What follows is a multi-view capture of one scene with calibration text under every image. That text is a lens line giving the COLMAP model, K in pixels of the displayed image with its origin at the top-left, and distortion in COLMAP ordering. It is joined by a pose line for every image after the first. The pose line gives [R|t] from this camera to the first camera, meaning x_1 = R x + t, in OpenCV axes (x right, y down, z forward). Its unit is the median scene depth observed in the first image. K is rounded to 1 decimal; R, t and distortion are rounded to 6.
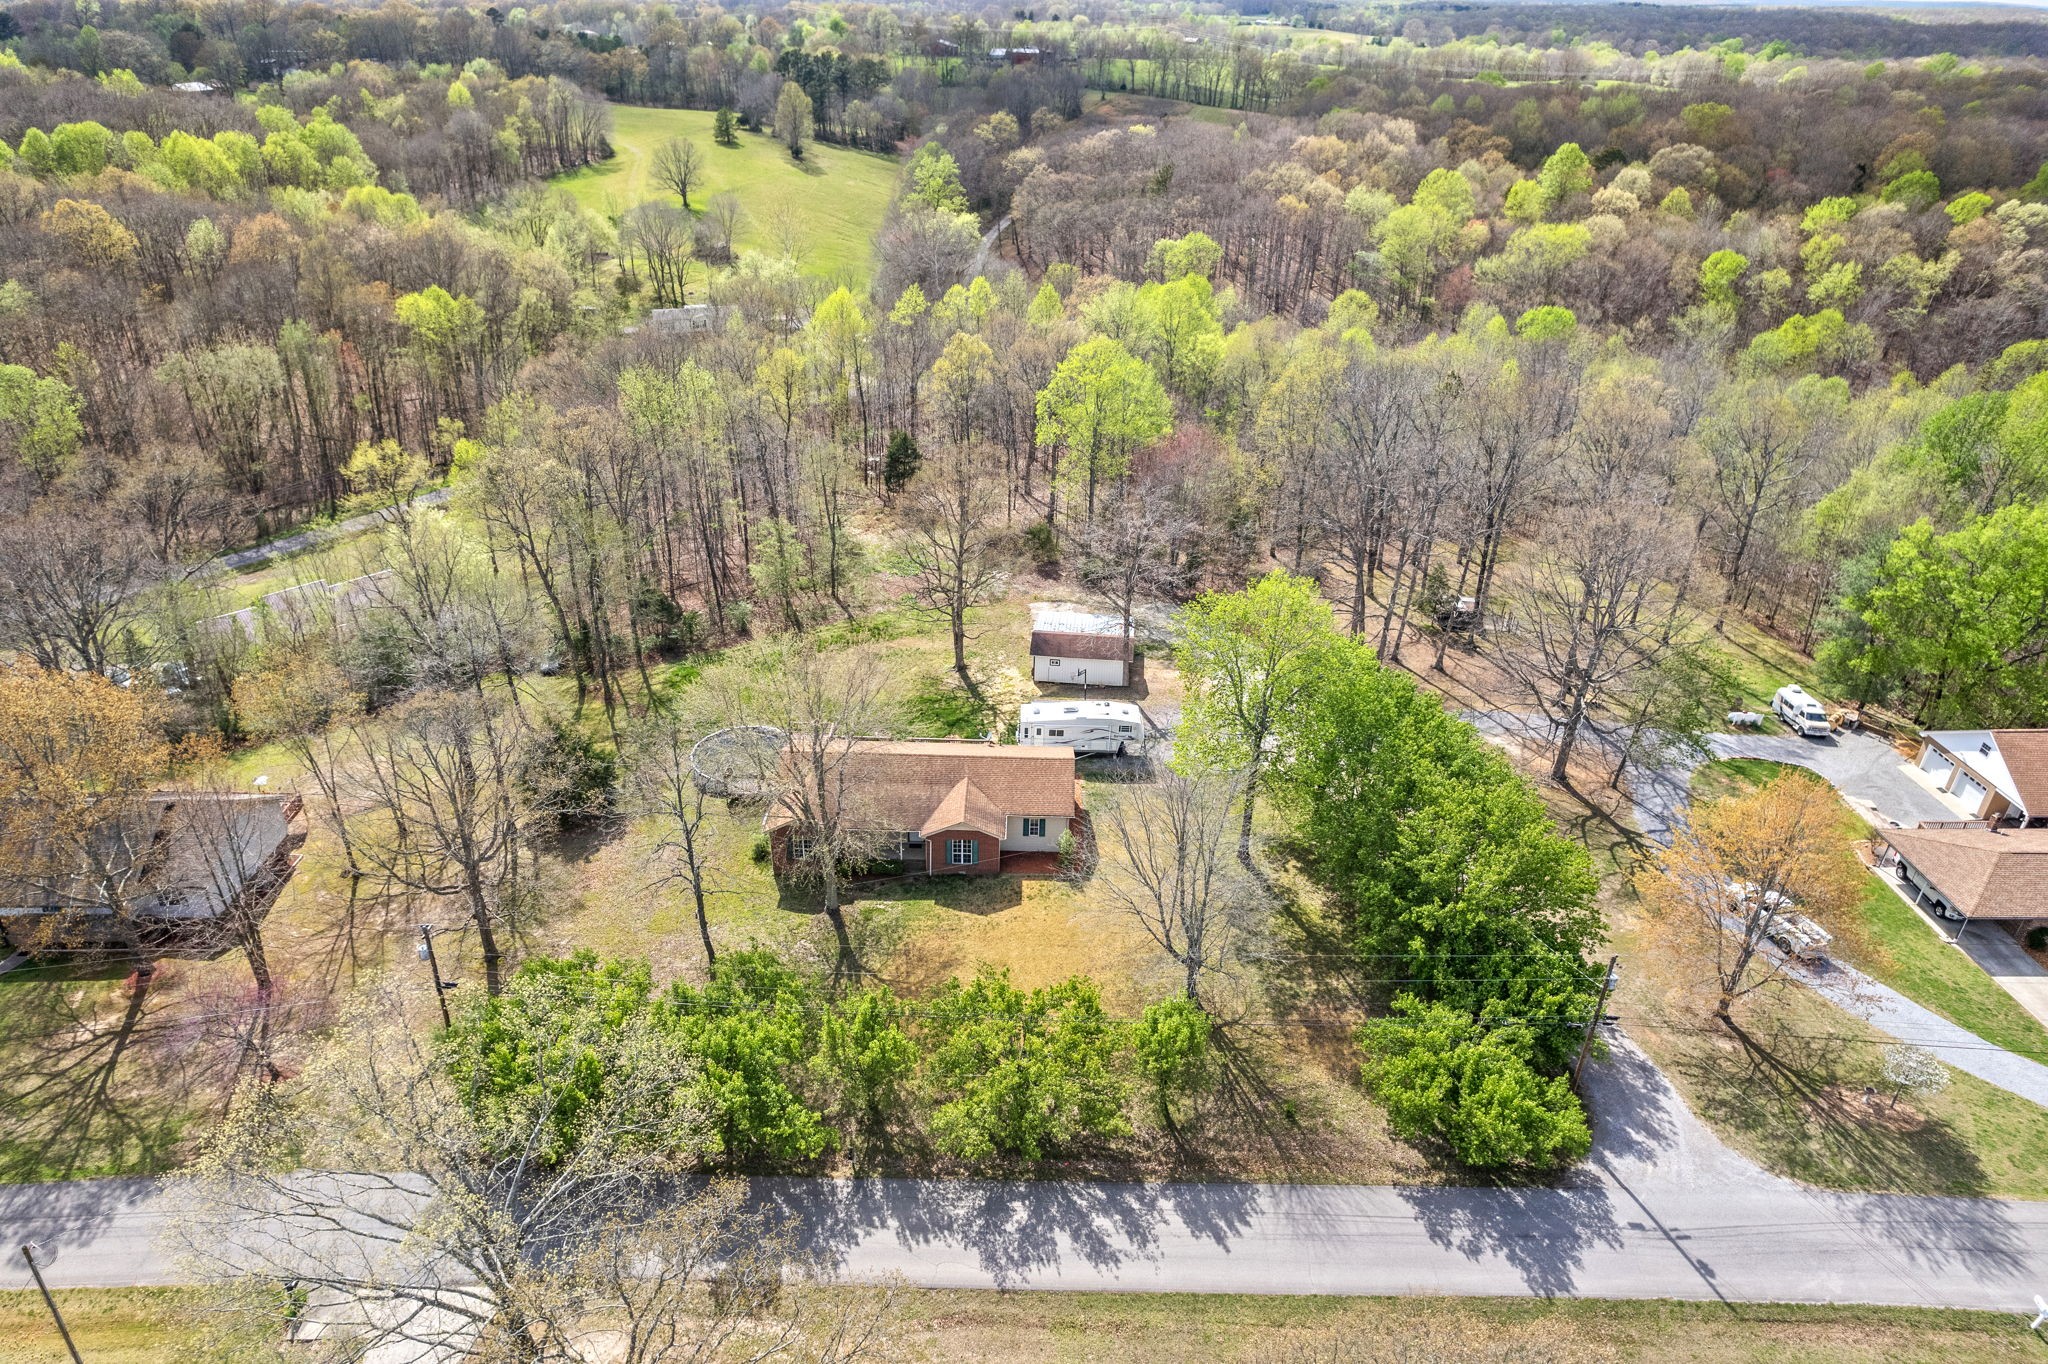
lens RADIAL K [[1389.9, 0, 1024.0], [0, 1389.9, 682.0], [0, 0, 1]] dist [-0.100210, 0.102157]
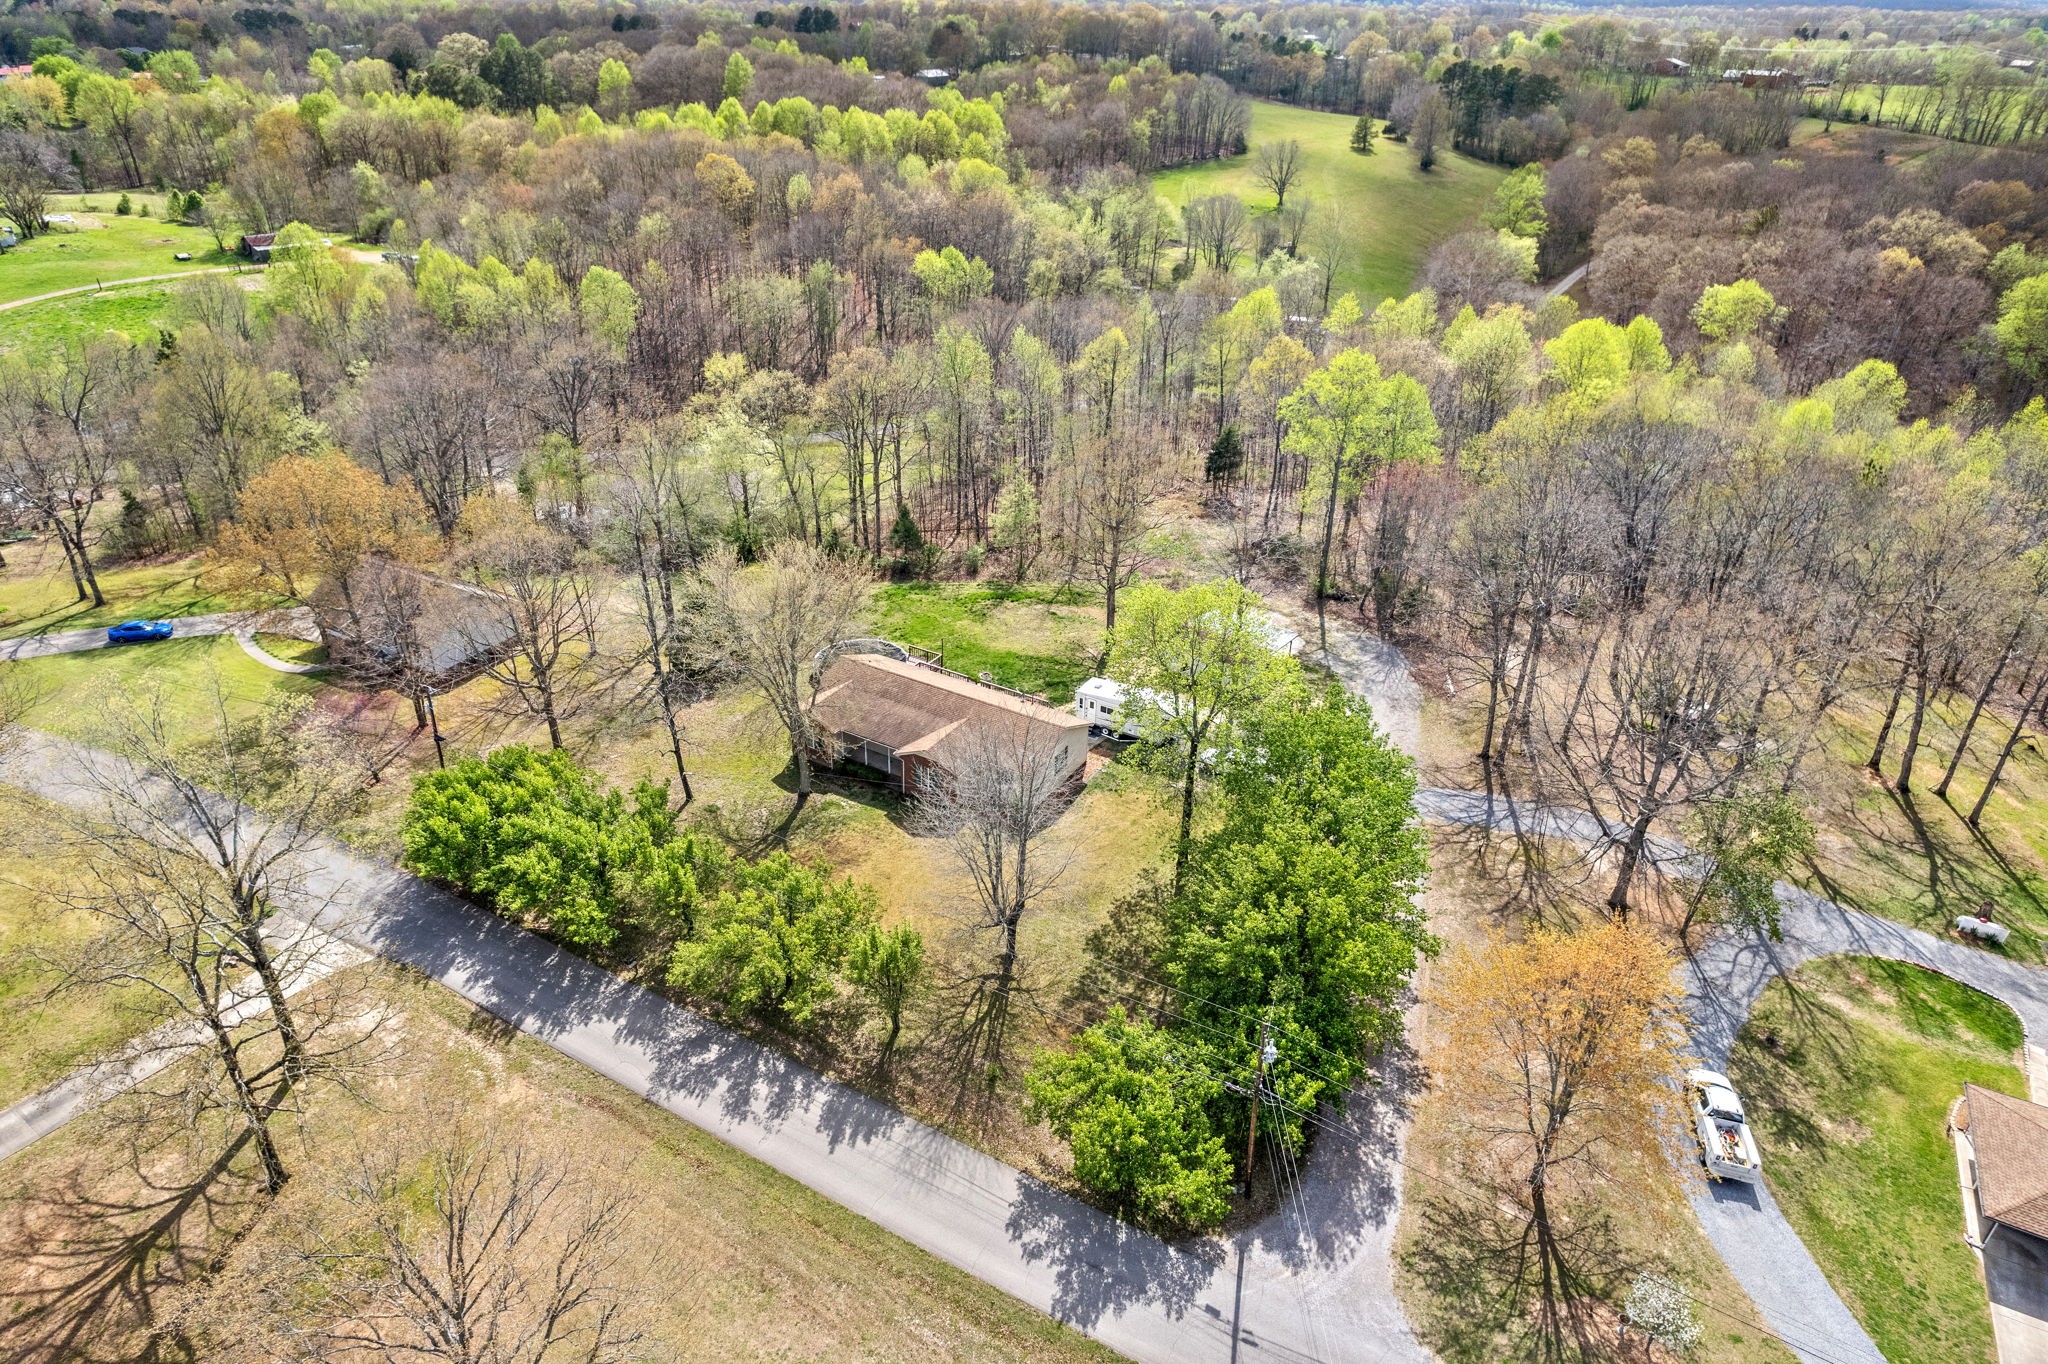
lens RADIAL K [[1389.9, 0, 1024.0], [0, 1389.9, 682.0], [0, 0, 1]] dist [-0.100210, 0.102157]
pose [[0.856298, 0.235739, -0.459544, 0.608184], [-0.238427, 0.969704, 0.053166, -0.032855], [0.458155, 0.064042, 0.886562, 0.076373]]
